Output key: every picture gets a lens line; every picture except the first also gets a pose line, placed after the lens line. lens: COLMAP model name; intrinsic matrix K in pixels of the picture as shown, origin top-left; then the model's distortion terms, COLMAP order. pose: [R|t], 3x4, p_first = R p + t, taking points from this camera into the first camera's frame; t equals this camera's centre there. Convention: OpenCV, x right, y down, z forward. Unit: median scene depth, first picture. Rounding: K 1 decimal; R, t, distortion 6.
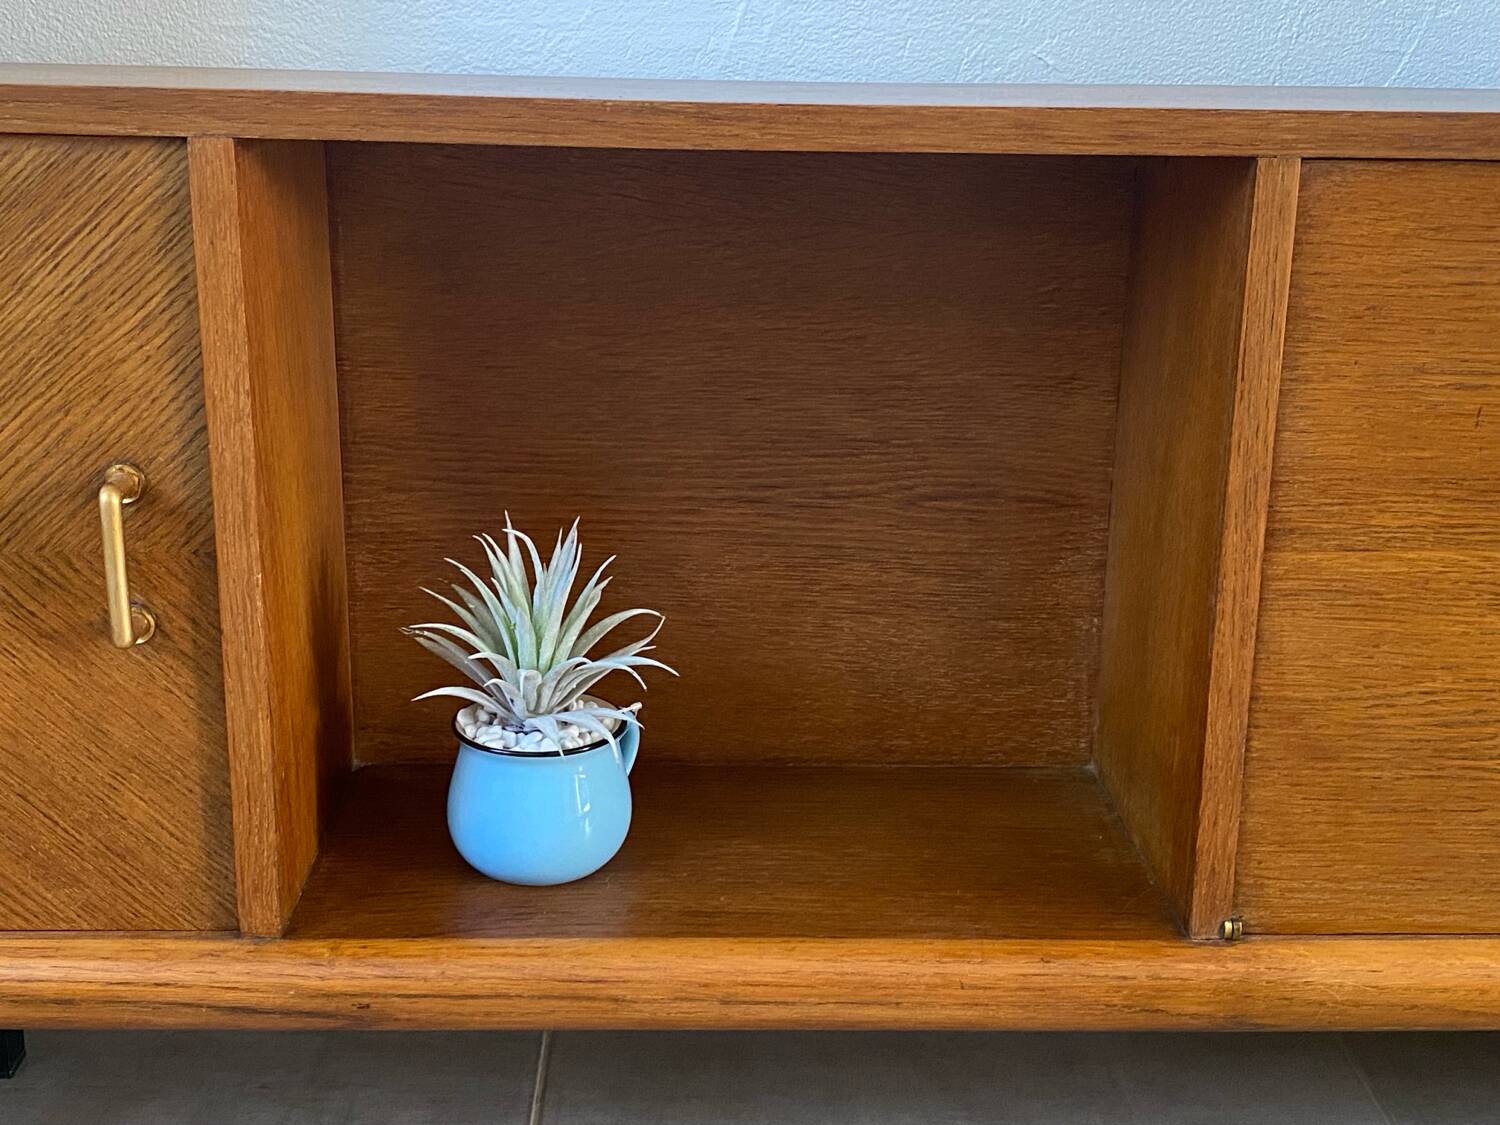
lens RADIAL K [[1836.3, 0, 749.6], [0, 1836.3, 526.7], [0, 0, 1]] dist [0.164139, -0.507431]
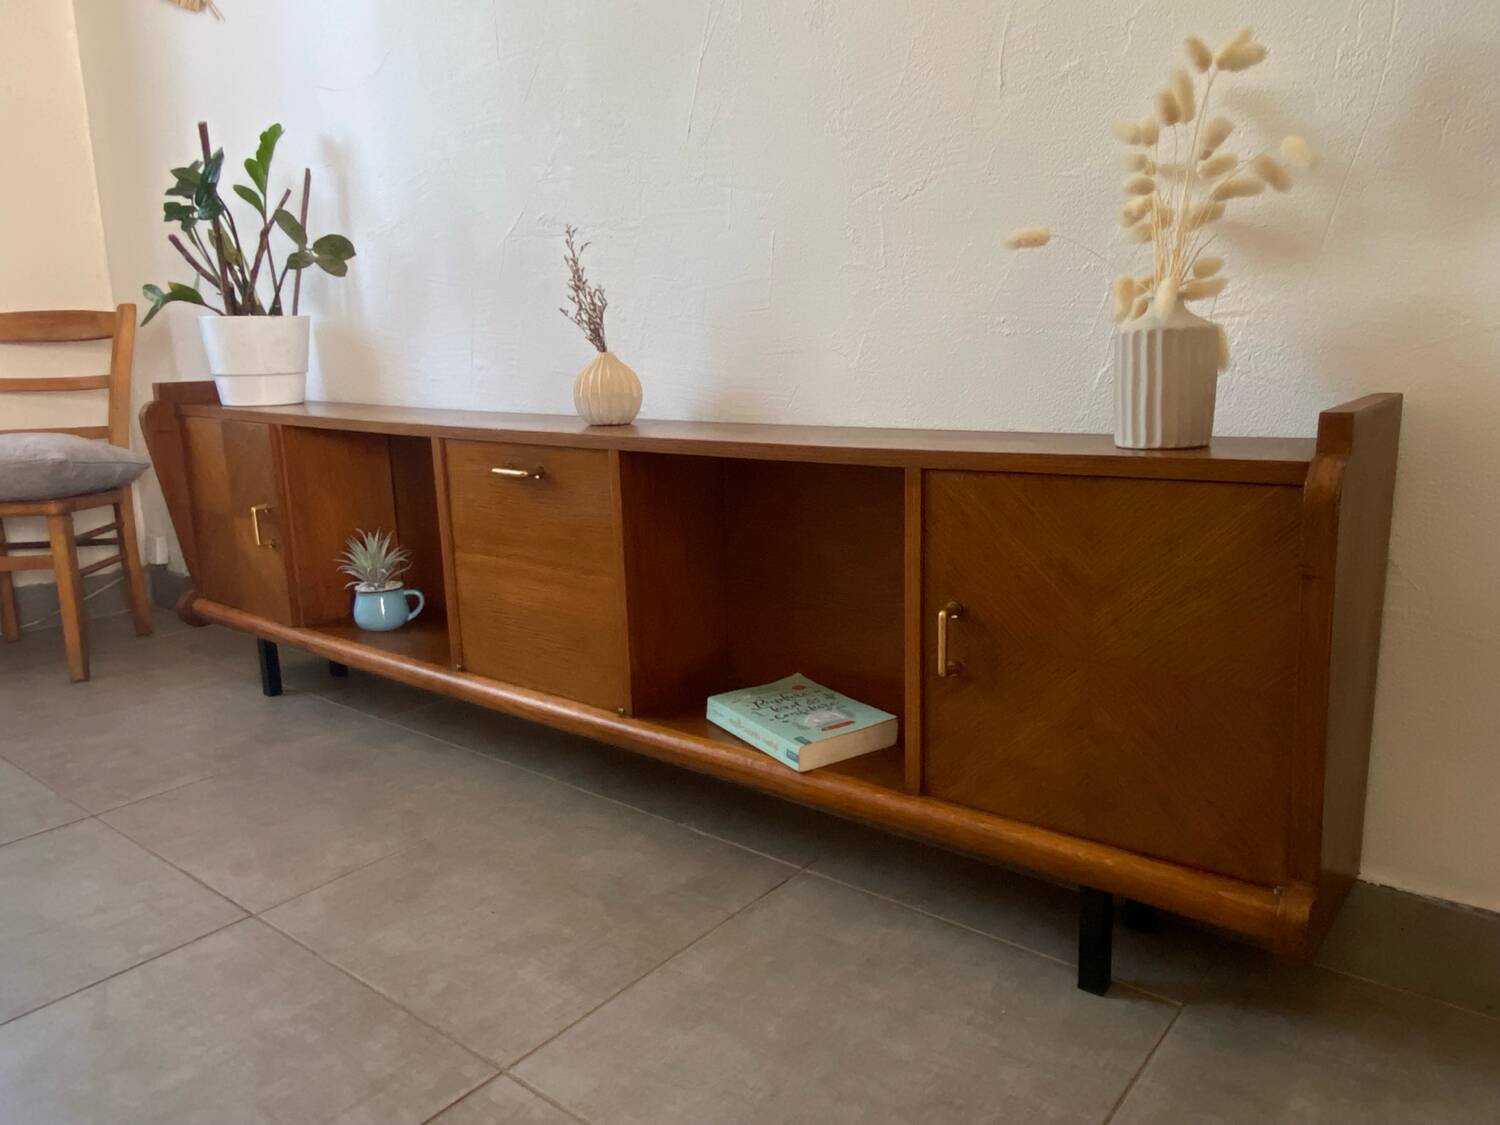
lens RADIAL K [[1090.9, 0, 751.6], [0, 1090.9, 560.9], [0, 0, 1]] dist [0.076318, -0.089862]
pose [[0.761107, 0.099707, -0.640917, 1.926687], [-0.140750, 0.989958, -0.013137, -0.019746], [0.633171, 0.100207, 0.767498, -0.189542]]
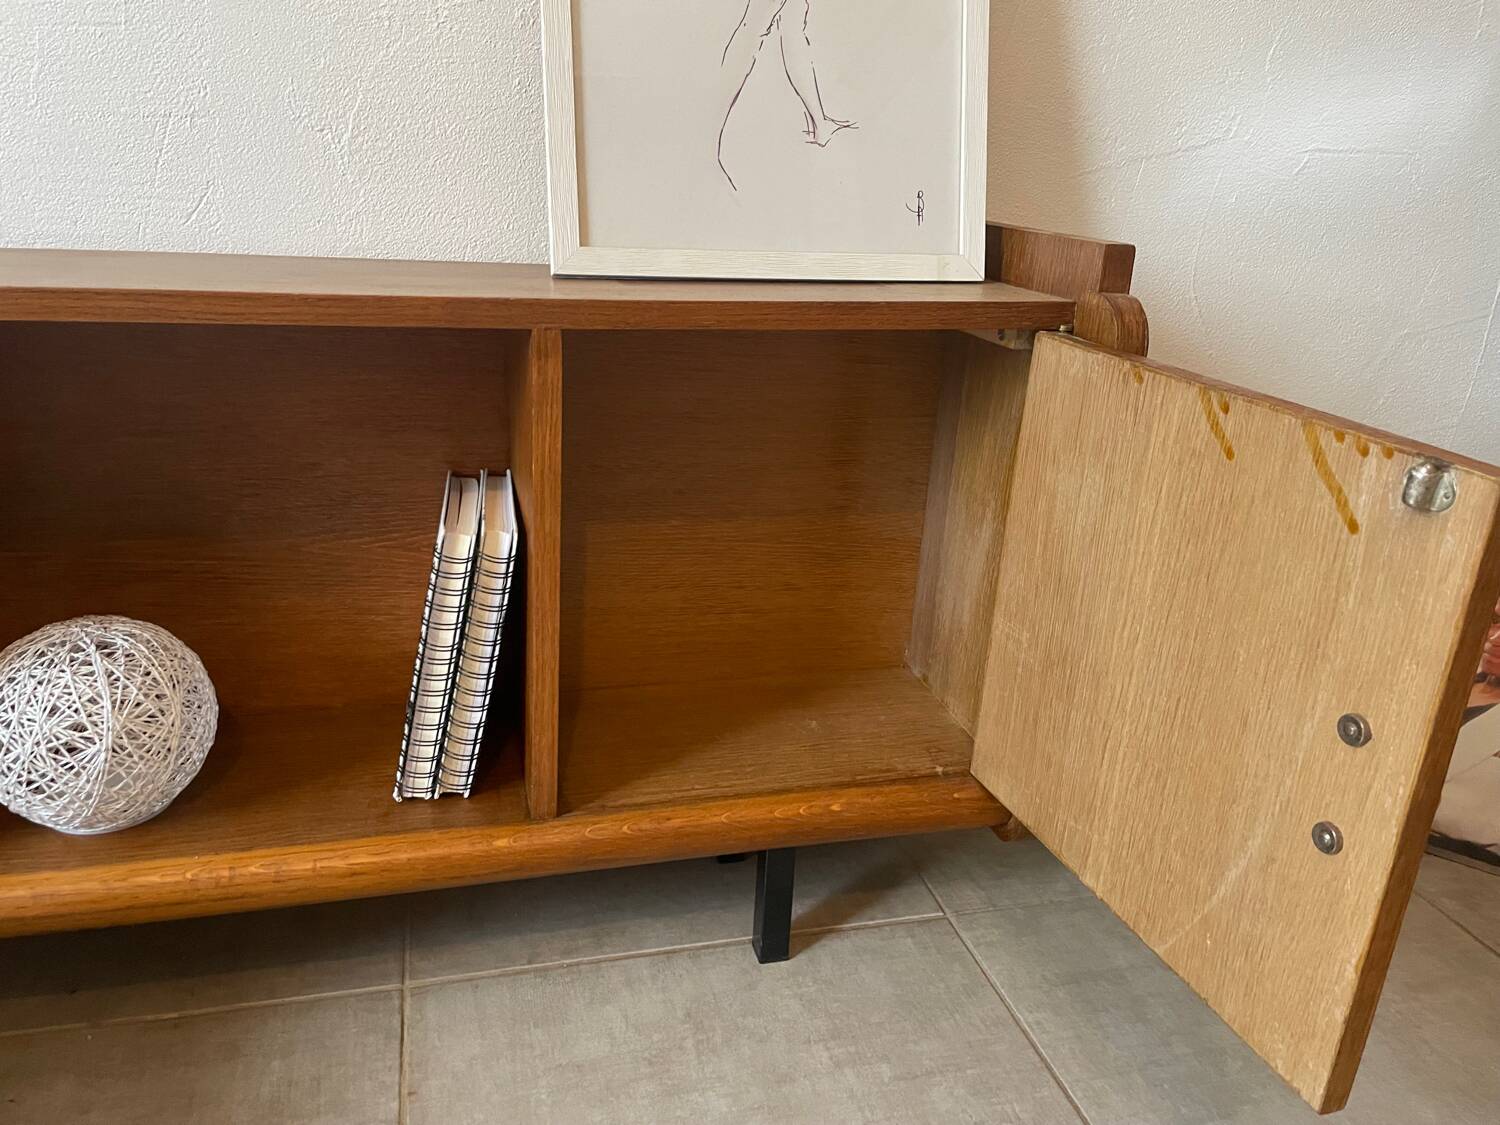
lens RADIAL K [[1133.5, 0, 741.0], [0, 1133.5, 545.7], [0, 0, 1]] dist [0.057499, -0.084531]
pose [[0.970760, -0.038647, 0.236921, 1.044327], [0.023455, 0.997503, 0.066612, -0.069736], [-0.238904, -0.059107, 0.969243, 0.075292]]
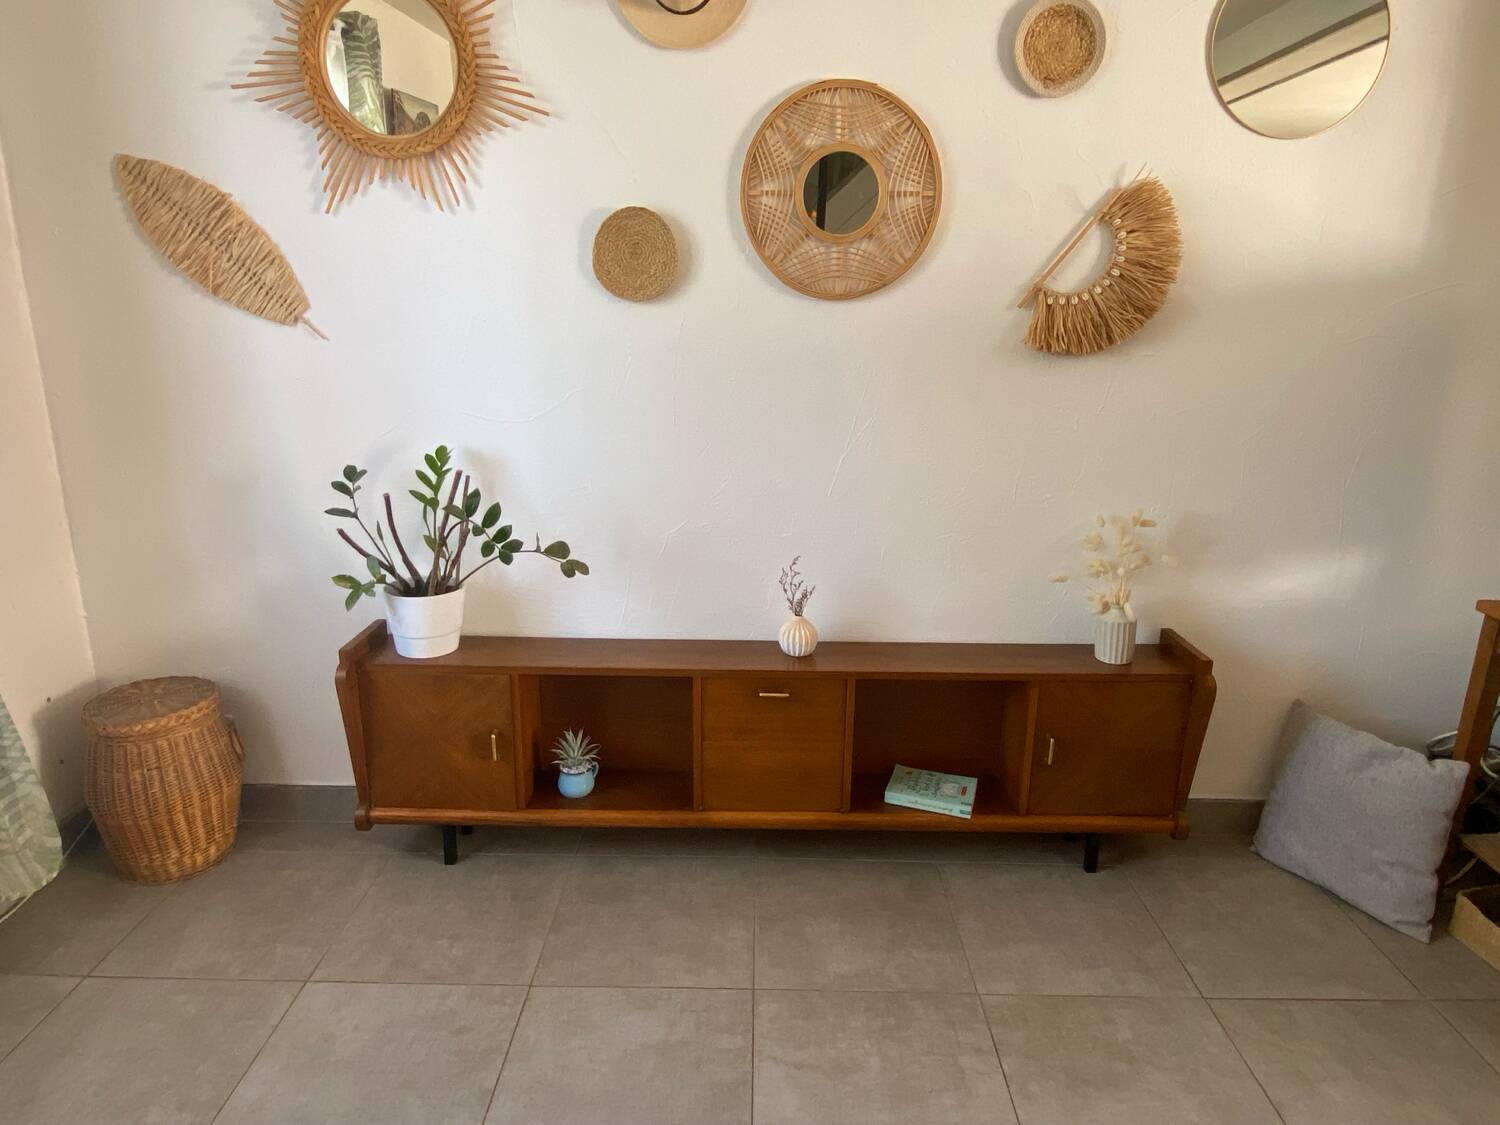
lens RADIAL K [[920.4, 0, 748.3], [0, 920.4, 560.0], [0, 0, 1]] dist [0.064959, -0.078439]
pose [[0.999339, 0.005869, -0.035883, 0.495890], [-0.006230, 0.999931, -0.009965, -0.486445], [0.035822, 0.010182, 0.999306, -1.701824]]
